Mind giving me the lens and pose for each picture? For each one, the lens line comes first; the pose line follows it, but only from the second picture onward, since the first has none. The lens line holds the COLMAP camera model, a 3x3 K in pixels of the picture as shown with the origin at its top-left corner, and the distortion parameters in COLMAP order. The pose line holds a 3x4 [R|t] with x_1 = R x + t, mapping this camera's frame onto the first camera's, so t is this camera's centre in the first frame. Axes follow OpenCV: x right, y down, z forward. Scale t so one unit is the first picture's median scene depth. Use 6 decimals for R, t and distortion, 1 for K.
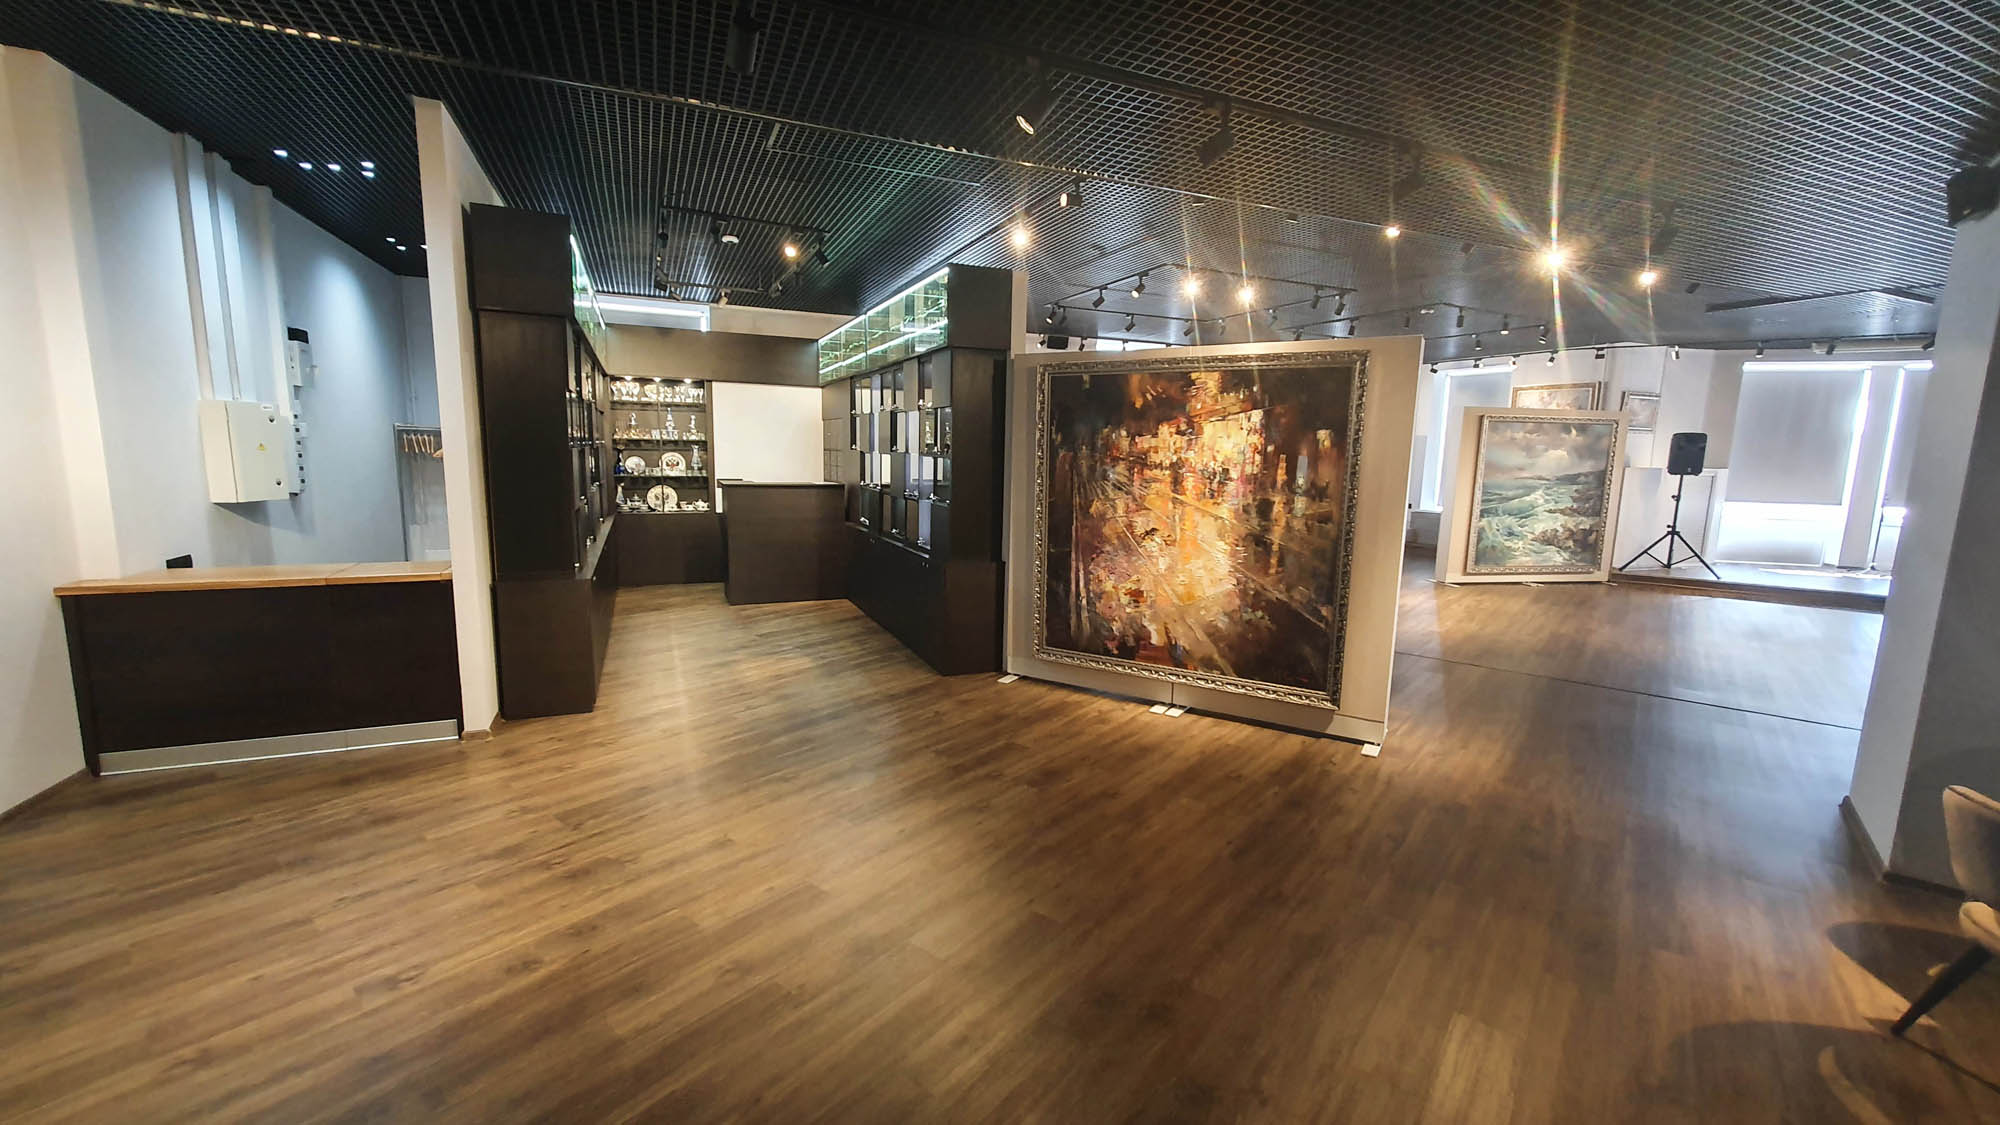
lens RADIAL K [[791.7, 0, 996.5], [0, 791.7, 564.8], [0, 0, 1]] dist [0.001592, -0.000045]
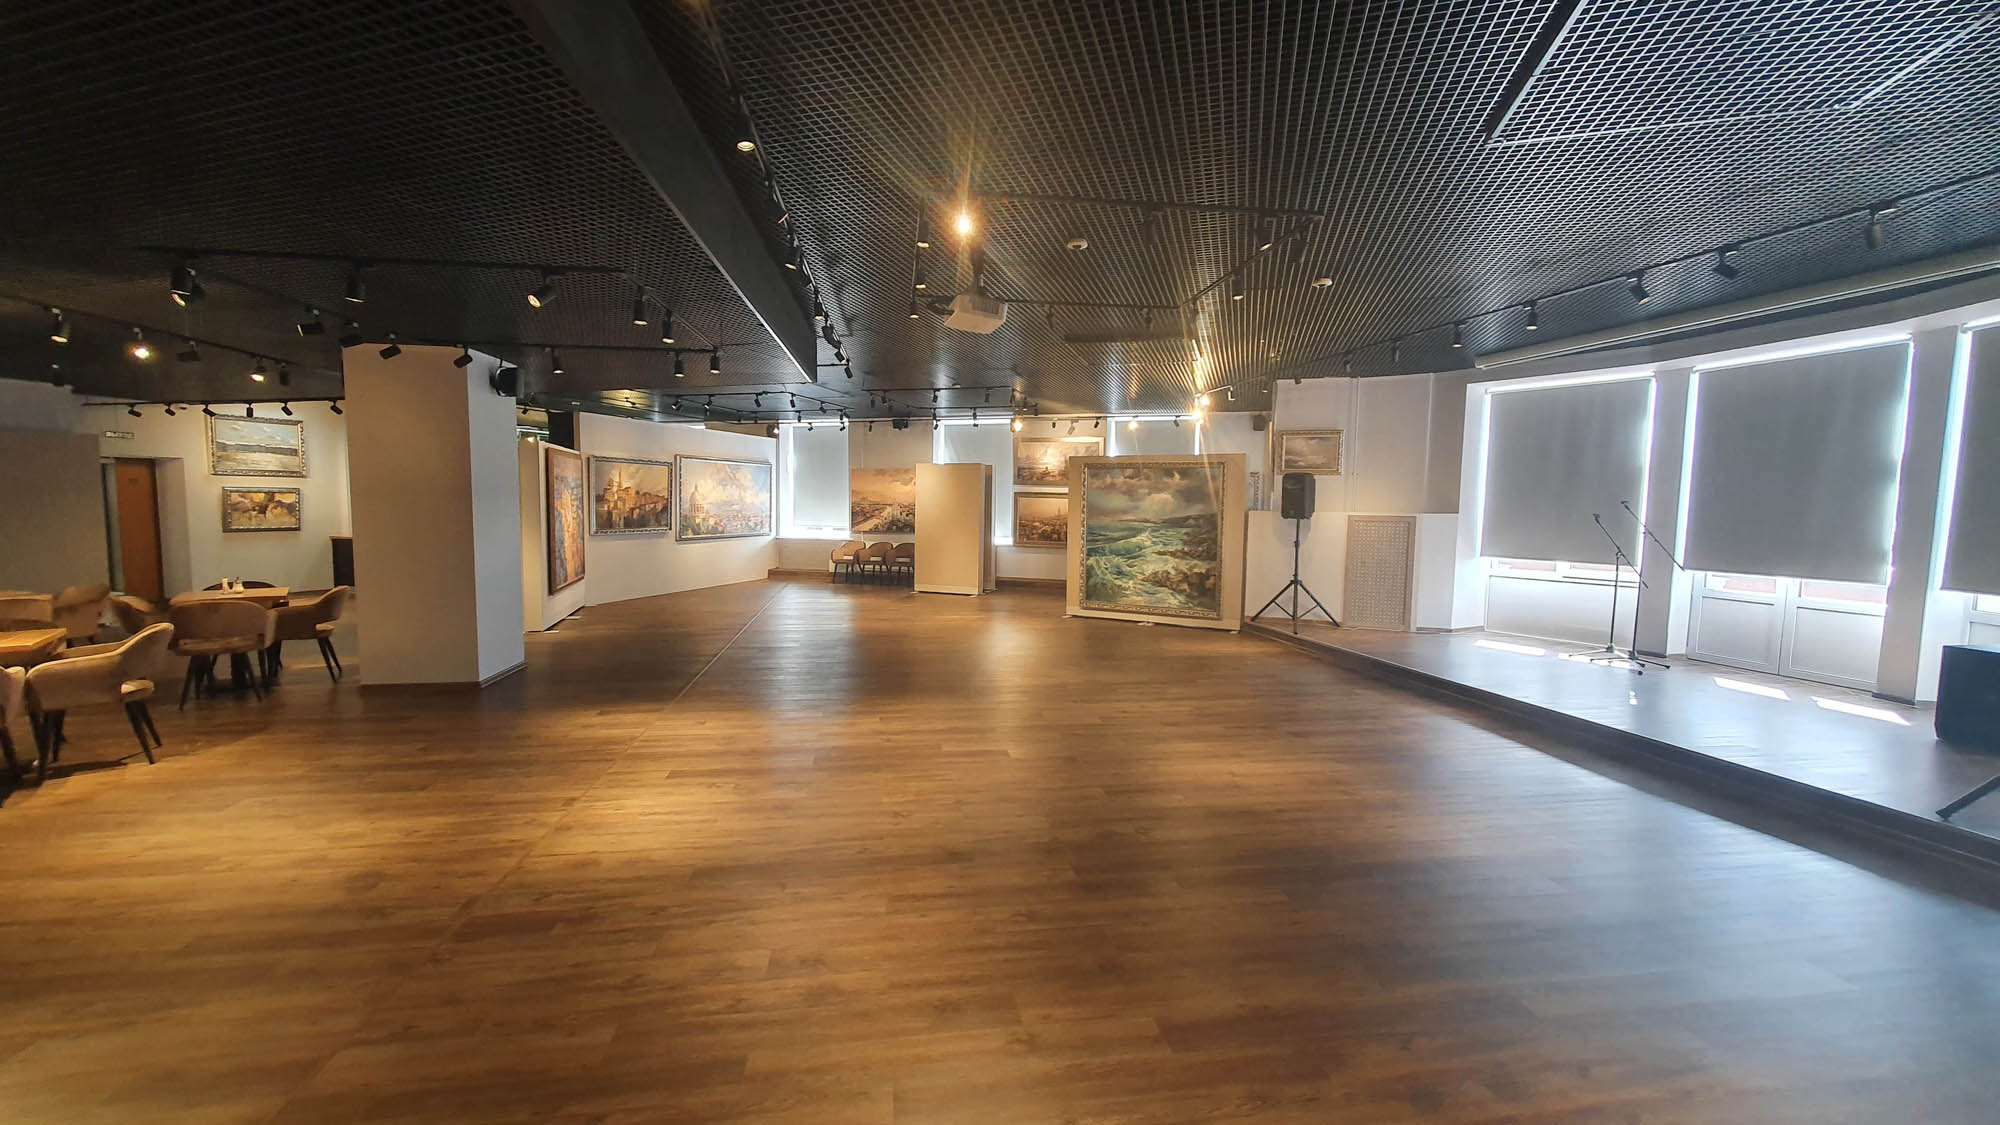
lens RADIAL K [[791.7, 0, 996.5], [0, 791.7, 564.8], [0, 0, 1]] dist [0.001592, -0.000045]
pose [[0.756780, 0.040897, -0.652389, 1.204258], [-0.094722, 0.994368, -0.047544, 0.015592], [0.646770, 0.097776, 0.756392, 0.095244]]
